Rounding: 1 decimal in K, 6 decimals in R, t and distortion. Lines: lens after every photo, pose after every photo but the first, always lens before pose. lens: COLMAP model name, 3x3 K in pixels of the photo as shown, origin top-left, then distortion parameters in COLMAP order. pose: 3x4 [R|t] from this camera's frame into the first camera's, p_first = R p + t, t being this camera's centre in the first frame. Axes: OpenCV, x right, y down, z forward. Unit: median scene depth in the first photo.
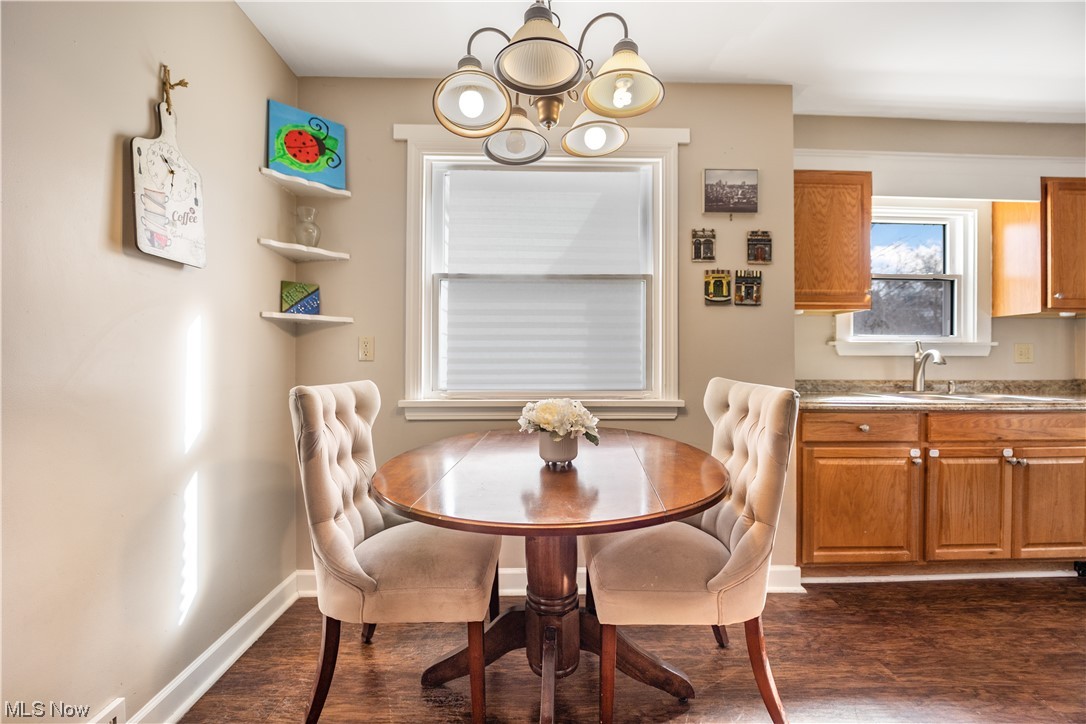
lens RADIAL K [[443.1, 0, 544.9], [0, 443.1, 362.5], [0, 0, 1]] dist [-0.016739, 0.001395]
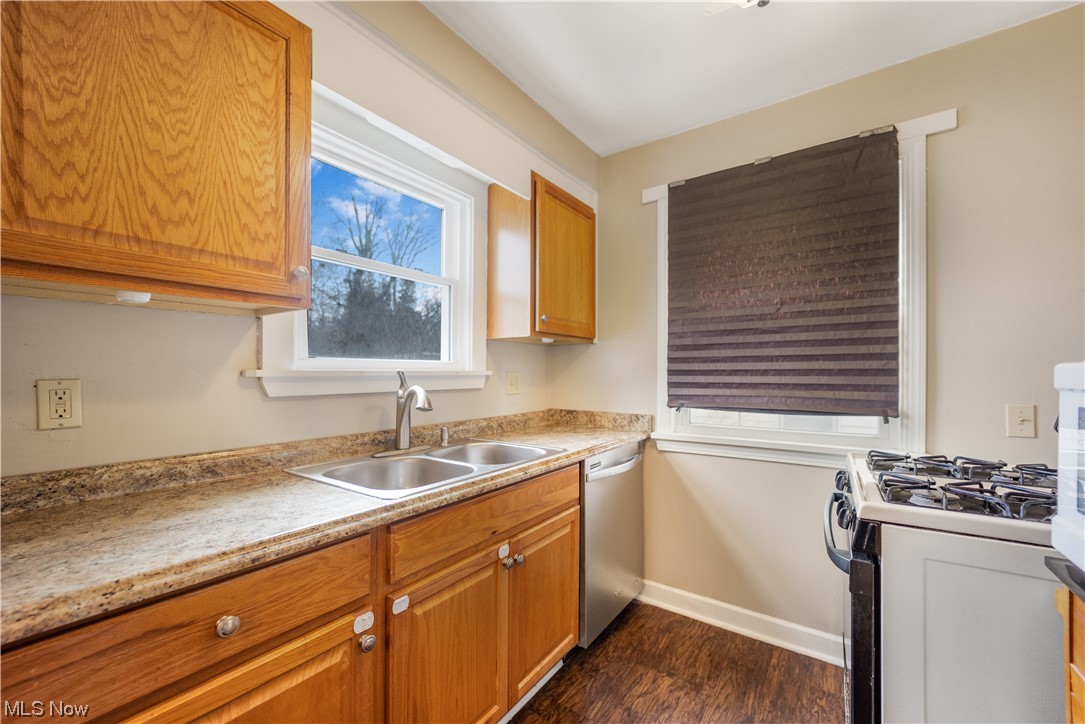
lens RADIAL K [[442.7, 0, 545.3], [0, 442.7, 367.3], [0, 0, 1]] dist [-0.016739, 0.001395]
pose [[0.602157, 0.007973, 0.798338, 0.519170], [-0.000210, 0.999952, -0.009828, -0.051155], [-0.798378, 0.005750, 0.602129, 0.499777]]
